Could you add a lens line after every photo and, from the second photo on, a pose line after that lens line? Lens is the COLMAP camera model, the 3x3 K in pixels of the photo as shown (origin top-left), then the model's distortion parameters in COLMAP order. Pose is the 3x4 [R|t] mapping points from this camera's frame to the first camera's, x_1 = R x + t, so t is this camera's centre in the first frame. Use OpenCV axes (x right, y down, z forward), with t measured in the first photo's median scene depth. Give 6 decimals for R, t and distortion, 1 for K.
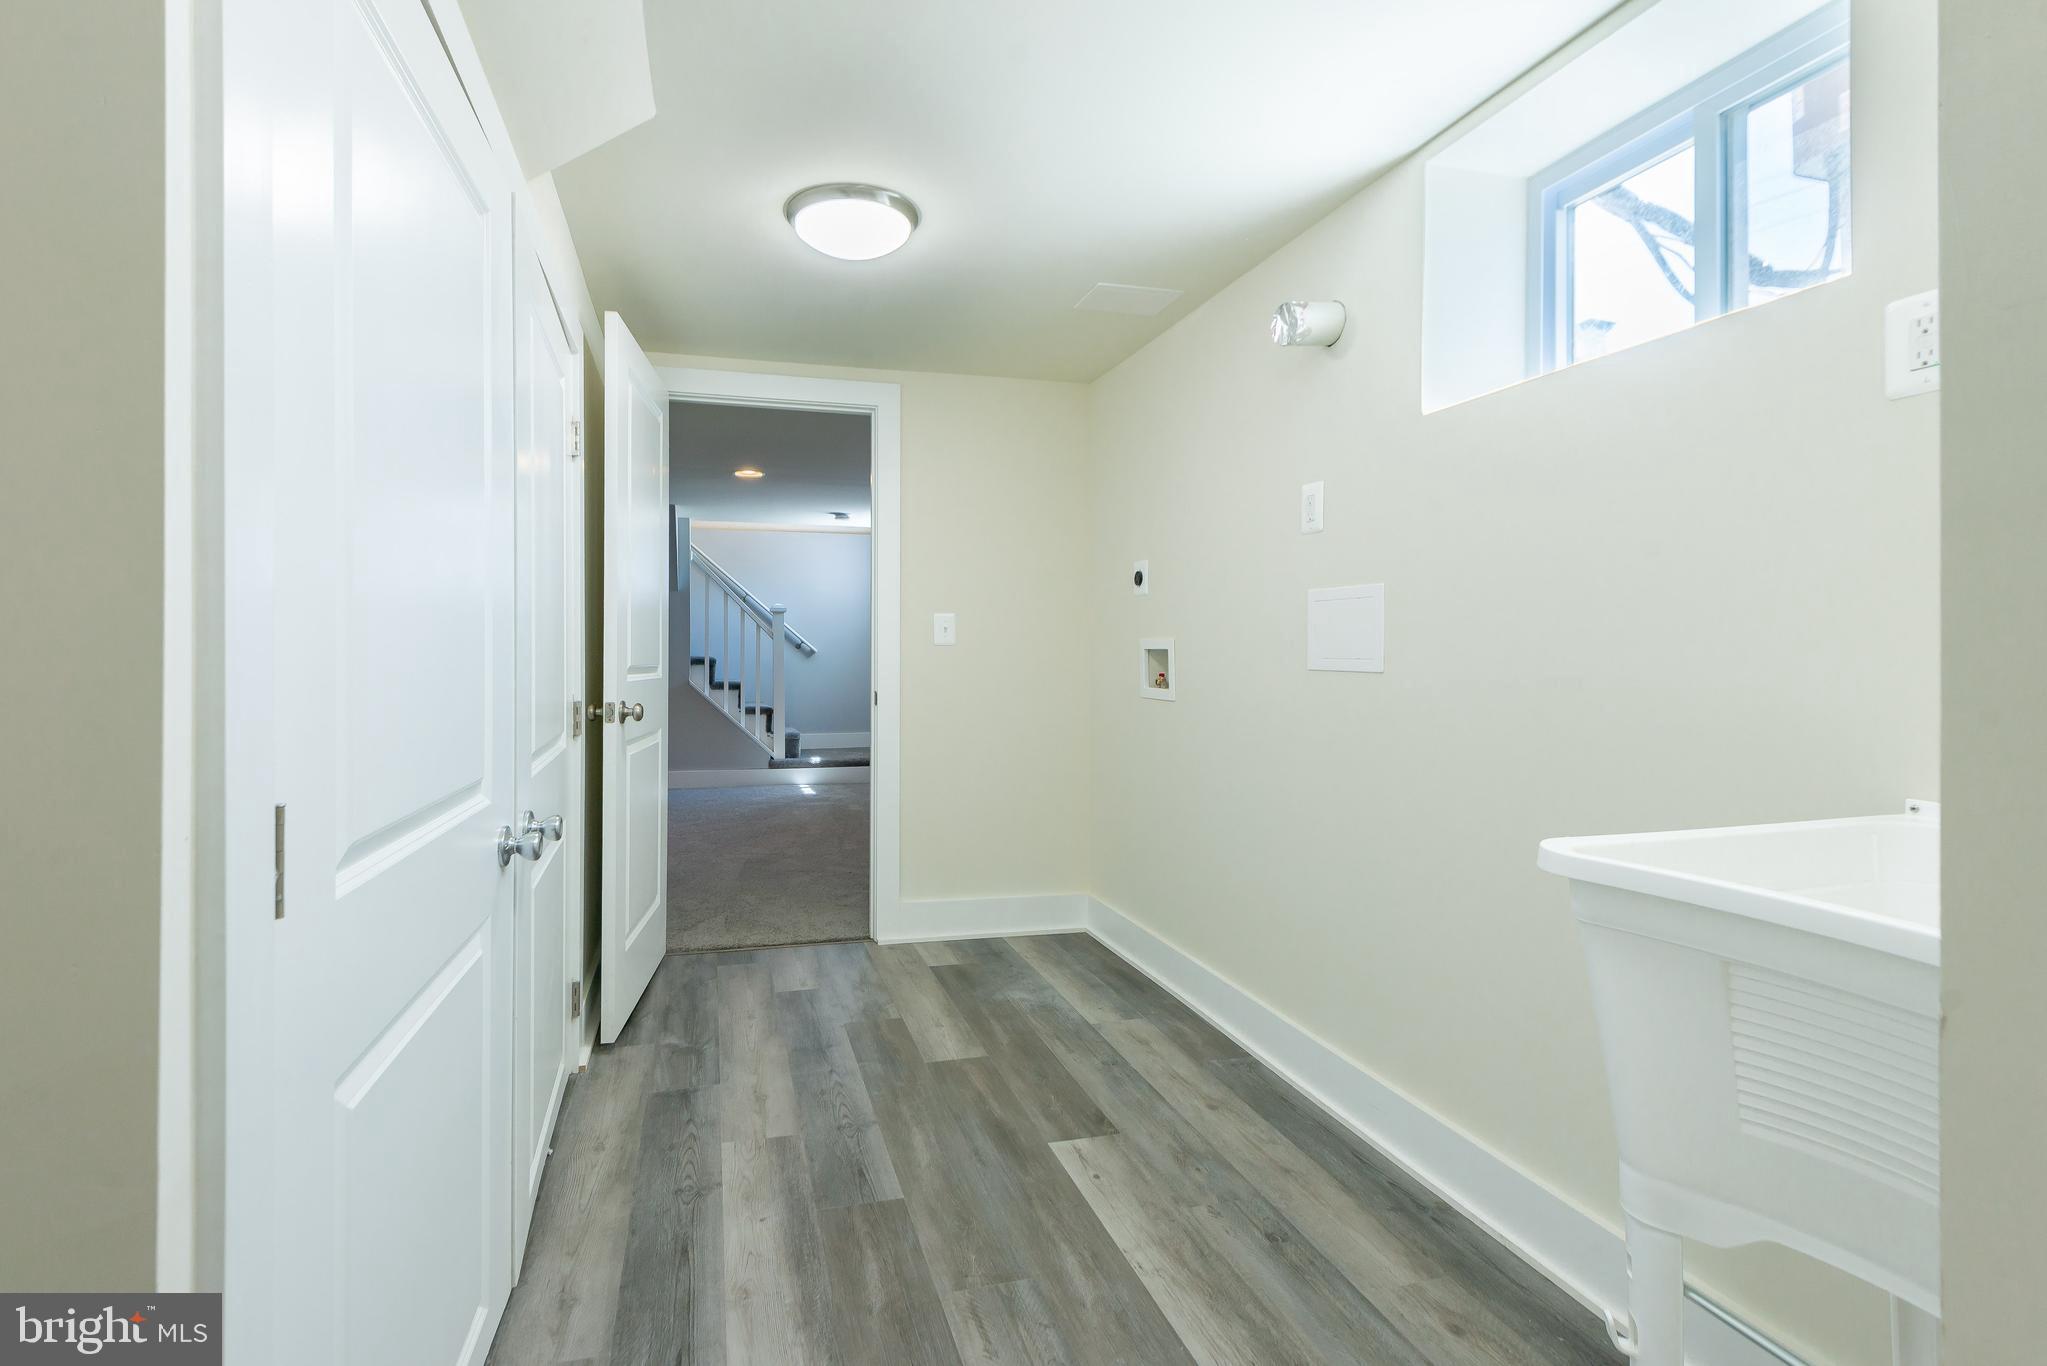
lens RADIAL K [[934.2, 0, 972.4], [0, 934.2, 658.4], [0, 0, 1]] dist [0.011060, -0.002428]
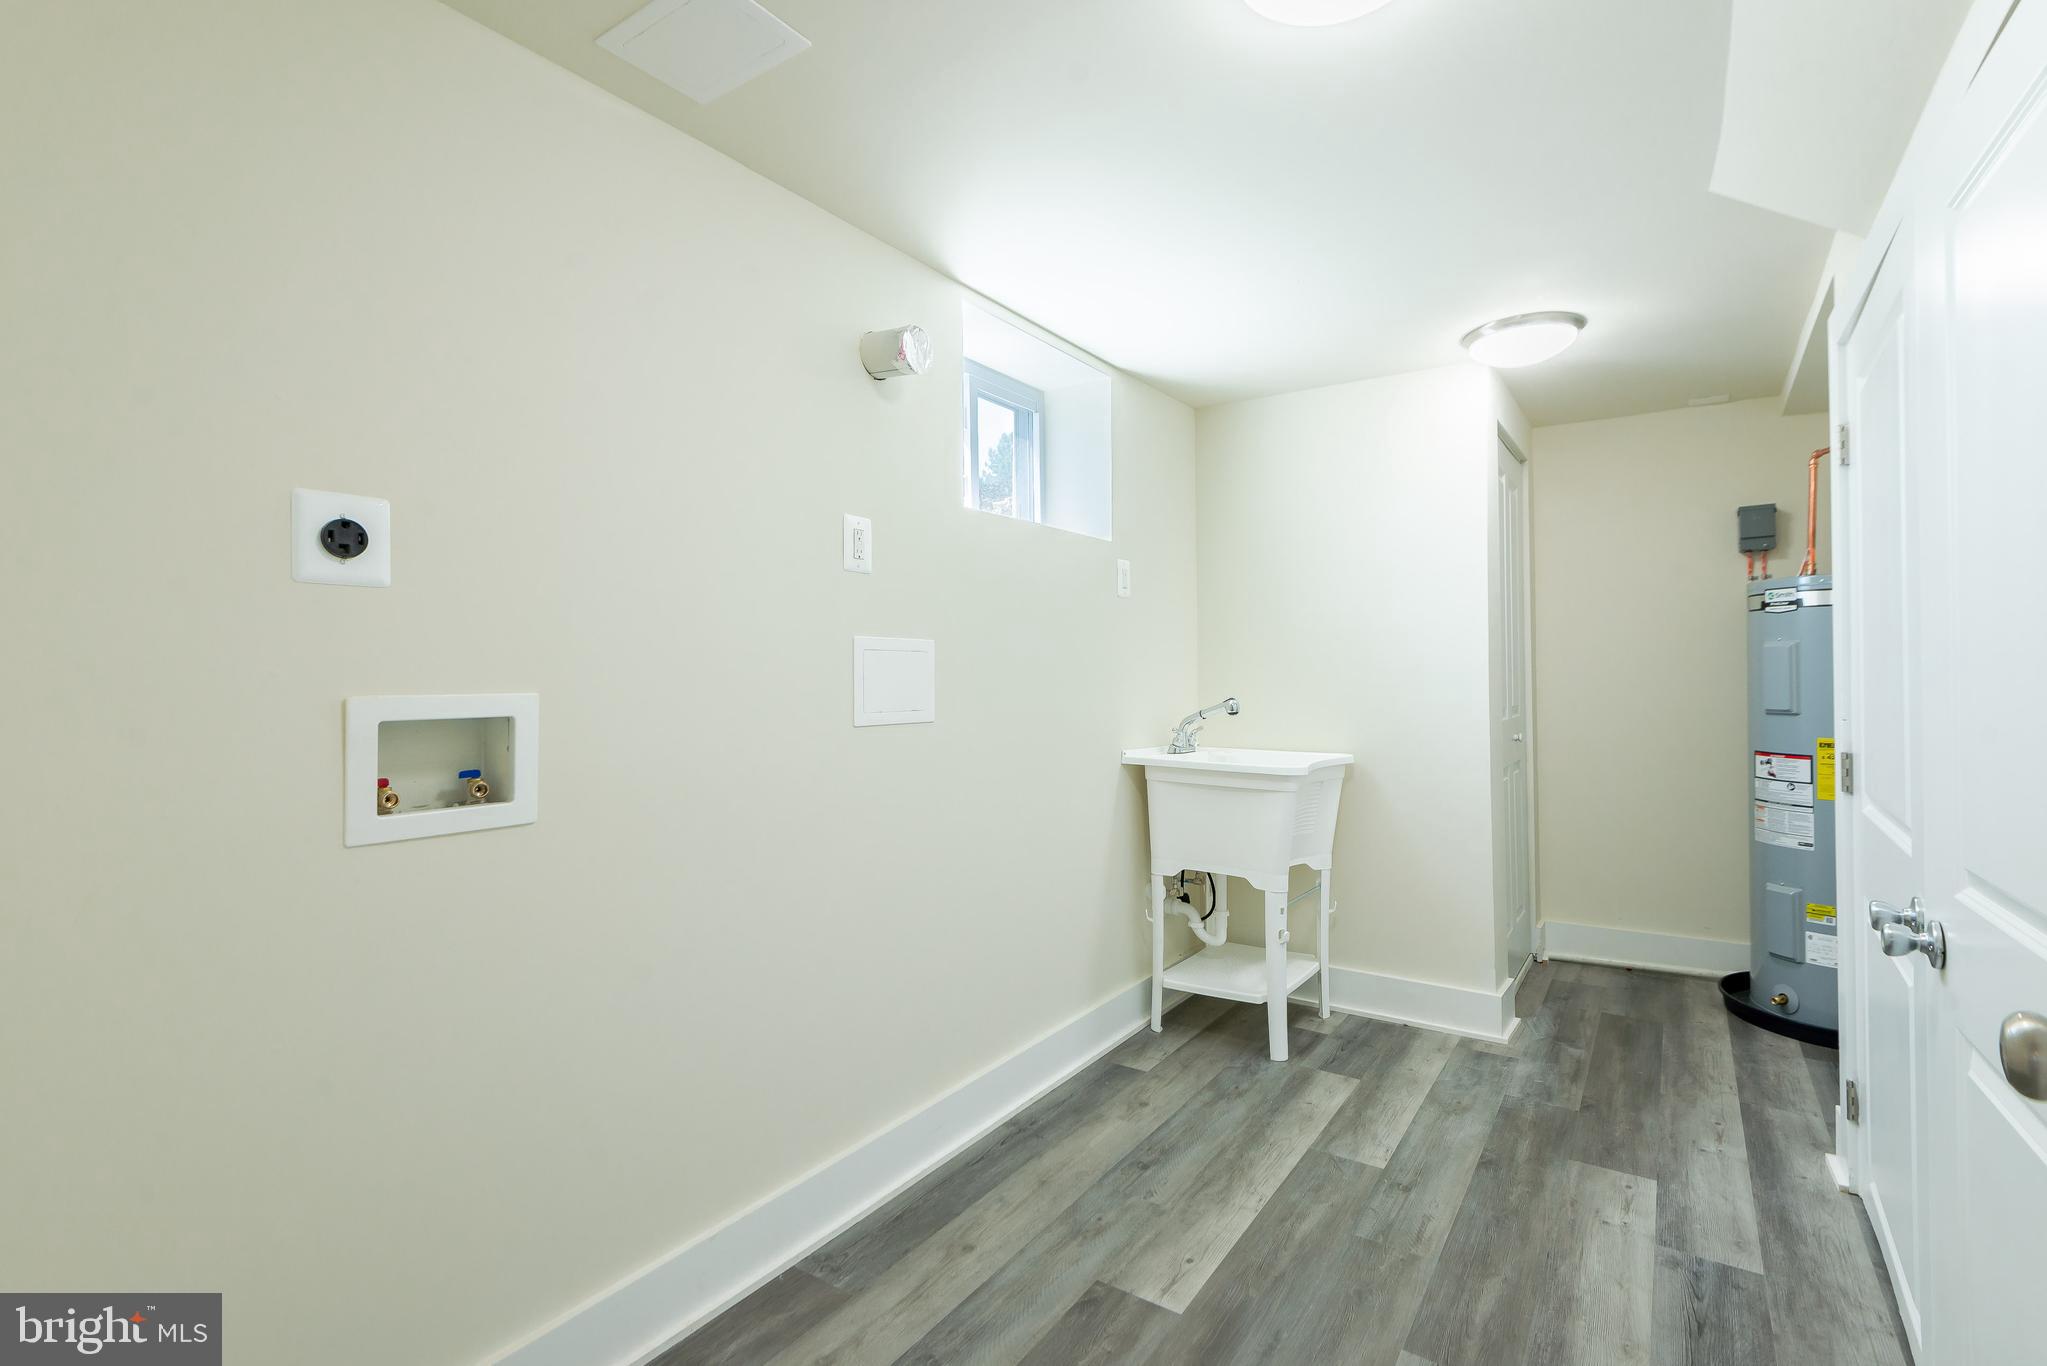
lens RADIAL K [[934.2, 0, 1015.7], [0, 934.2, 662.6], [0, 0, 1]] dist [0.011060, -0.002428]
pose [[-0.632946, 0.008473, 0.774150, -0.530824], [0.007631, 0.999960, -0.004705, -0.055503], [-0.774159, 0.002930, -0.632985, 1.849619]]
